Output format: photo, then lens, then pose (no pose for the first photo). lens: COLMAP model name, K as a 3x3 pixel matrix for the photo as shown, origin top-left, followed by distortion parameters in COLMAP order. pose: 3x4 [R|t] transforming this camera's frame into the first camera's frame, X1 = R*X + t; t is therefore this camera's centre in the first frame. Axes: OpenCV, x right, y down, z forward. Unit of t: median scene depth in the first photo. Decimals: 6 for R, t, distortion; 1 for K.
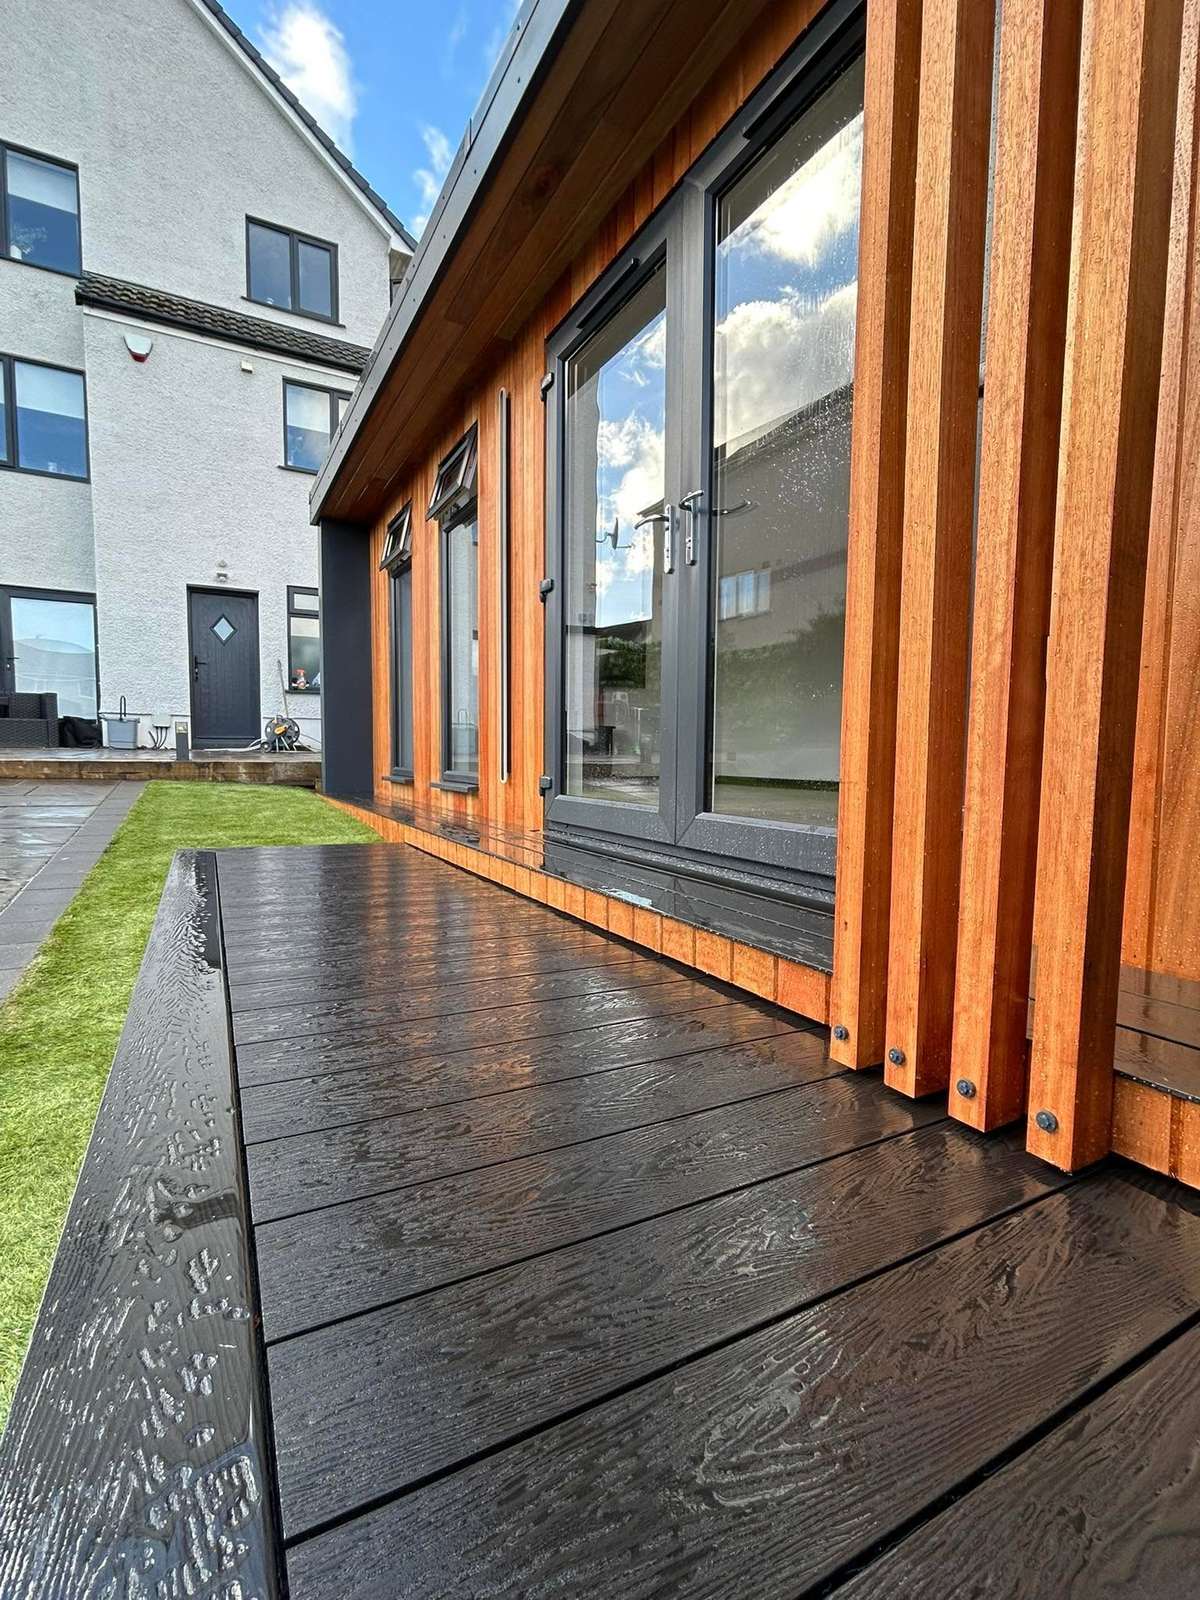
lens RADIAL K [[719.7, 0, 600.0], [0, 719.7, 800.0], [0, 0, 1]] dist [-0.003706, 0.000838]
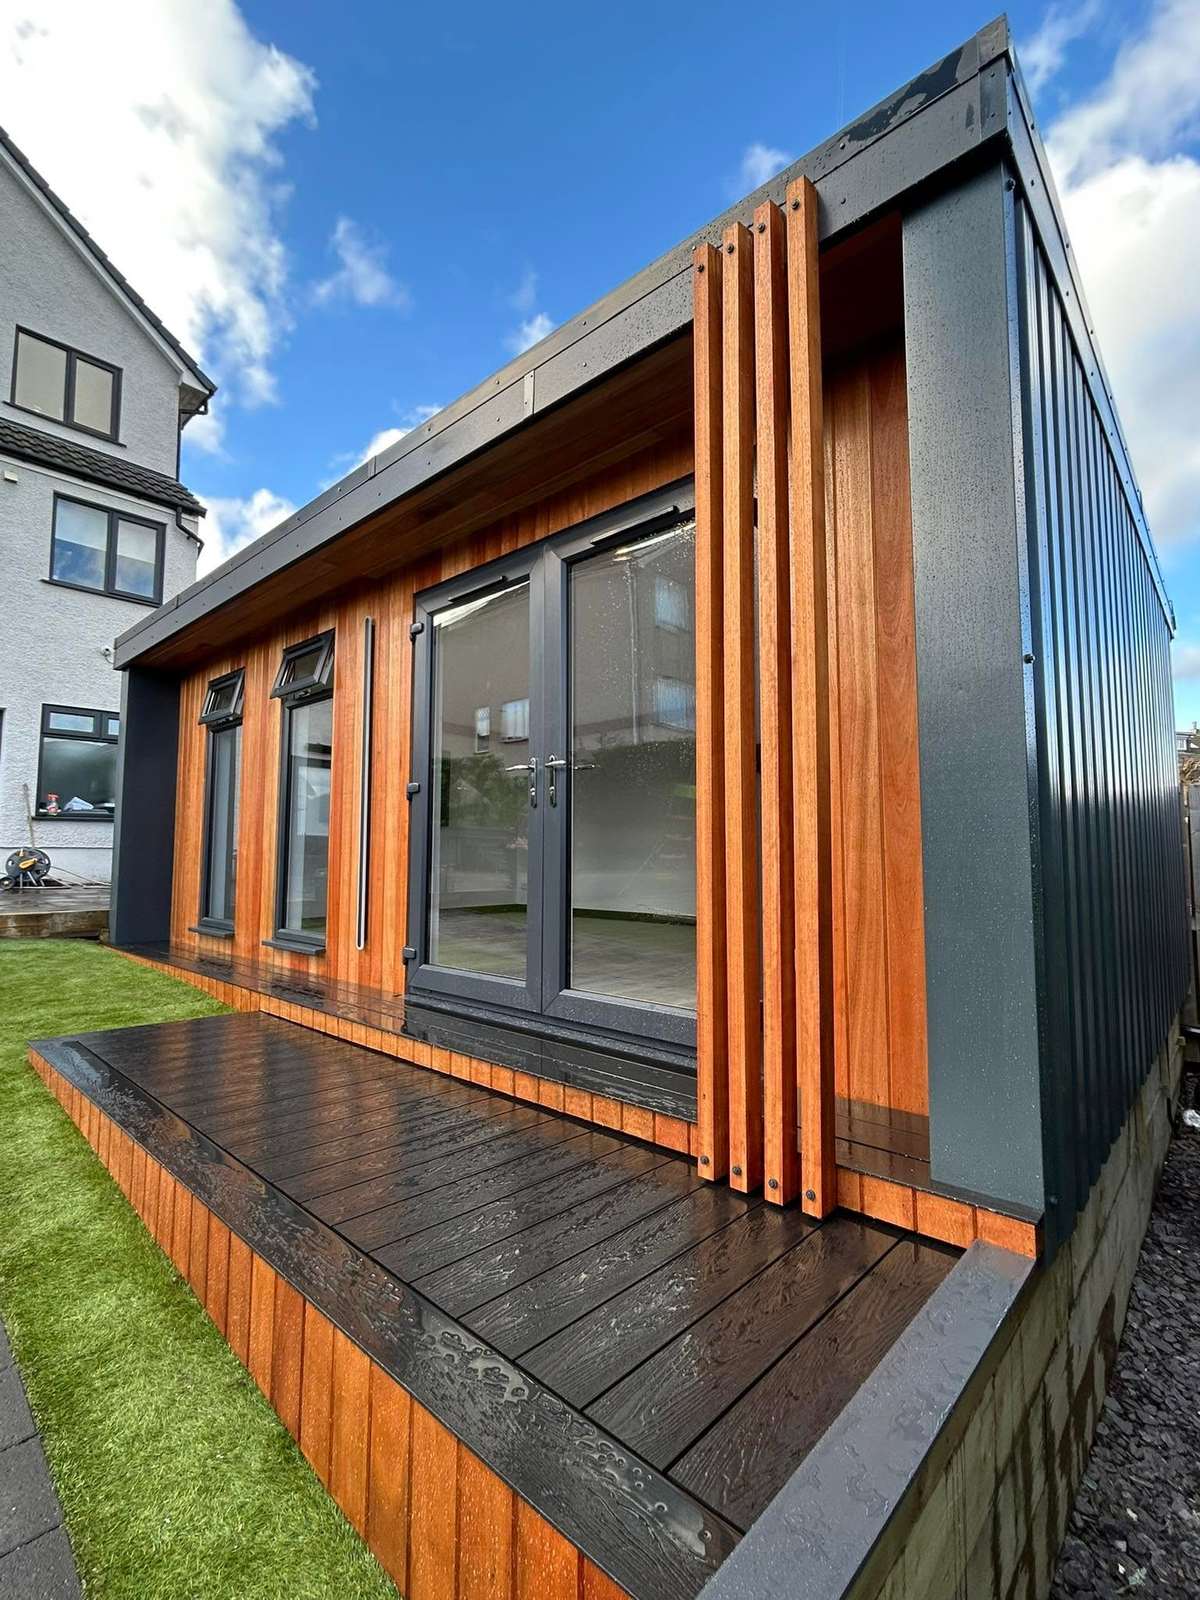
lens RADIAL K [[719.7, 0, 600.0], [0, 719.7, 800.0], [0, 0, 1]] dist [-0.003706, 0.000838]
pose [[0.948726, 0.017352, 0.315623, -0.165863], [0.027511, 0.990171, -0.137131, -0.109293], [-0.314900, 0.138783, 0.938923, -0.241507]]
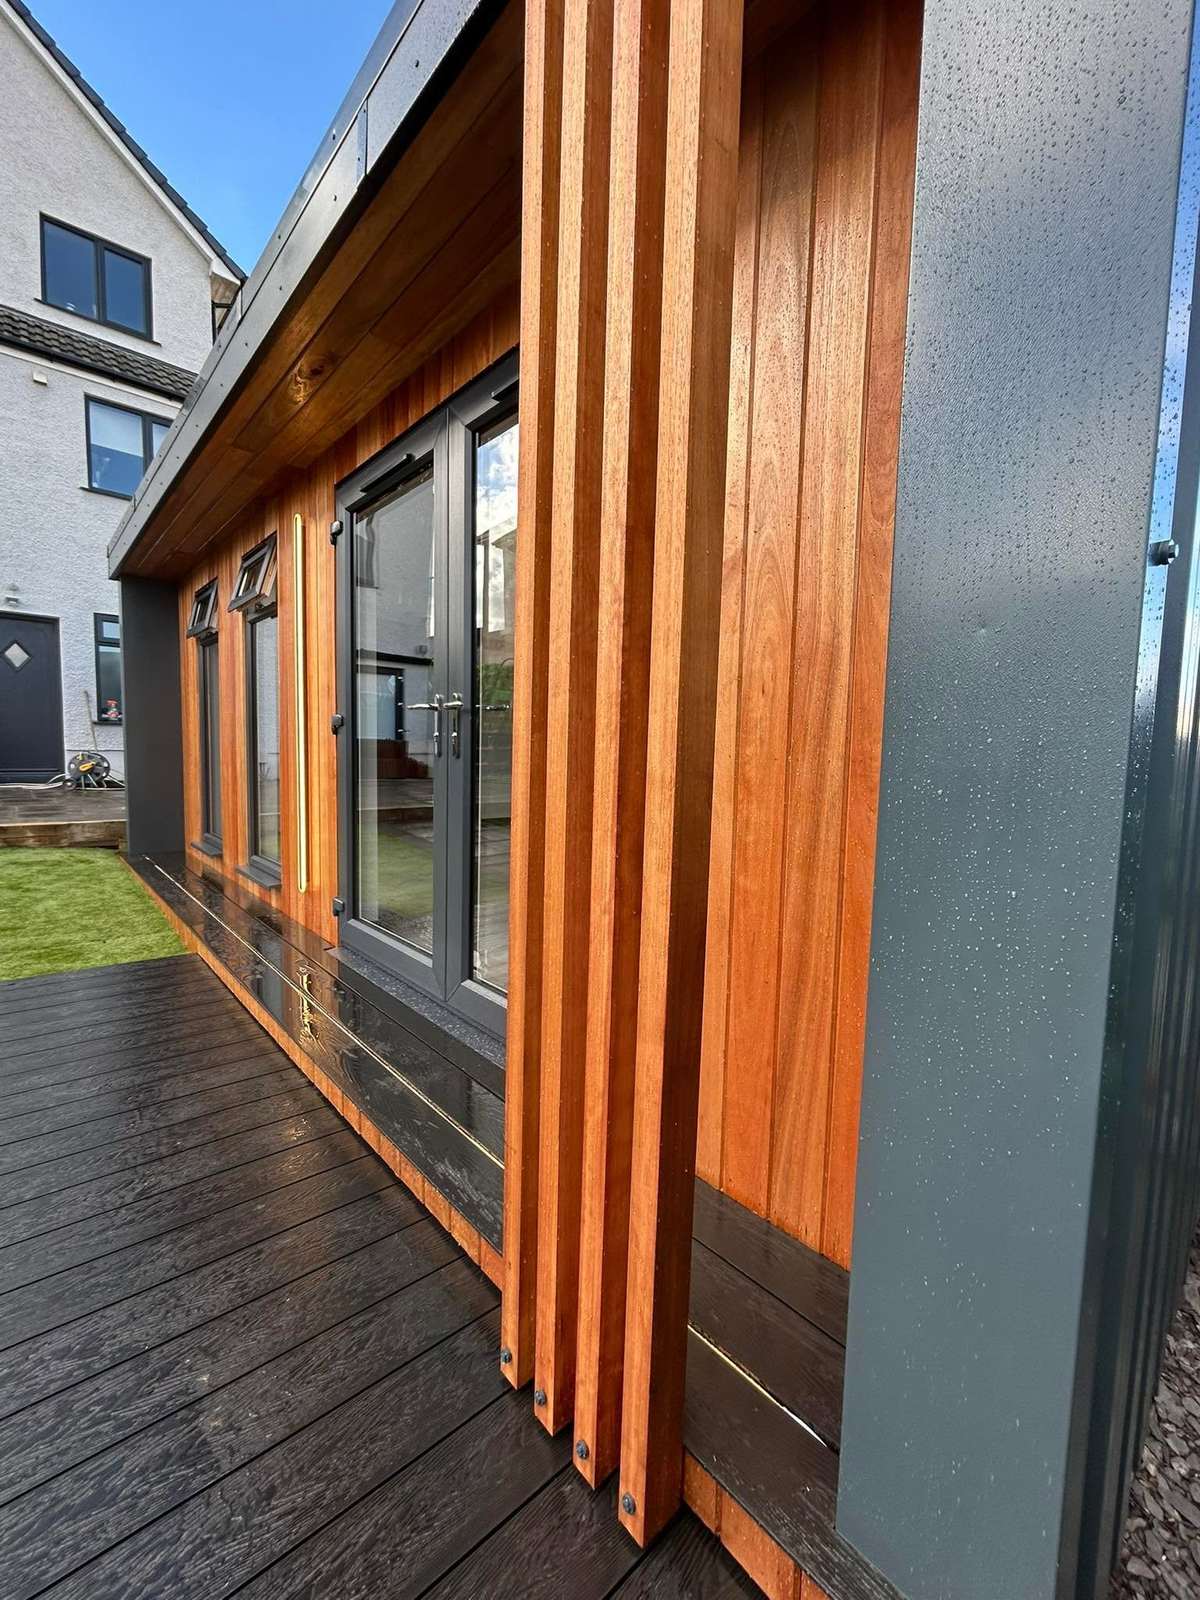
lens RADIAL K [[649.4, 0, 599.9], [0, 649.4, 801.2], [0, 0, 1]] dist [-0.000916, -0.000350]
pose [[0.973350, -0.004242, 0.229285, 0.084290], [0.001053, 0.999901, 0.014031, -0.202884], [-0.229322, -0.013416, 0.973258, -0.015147]]
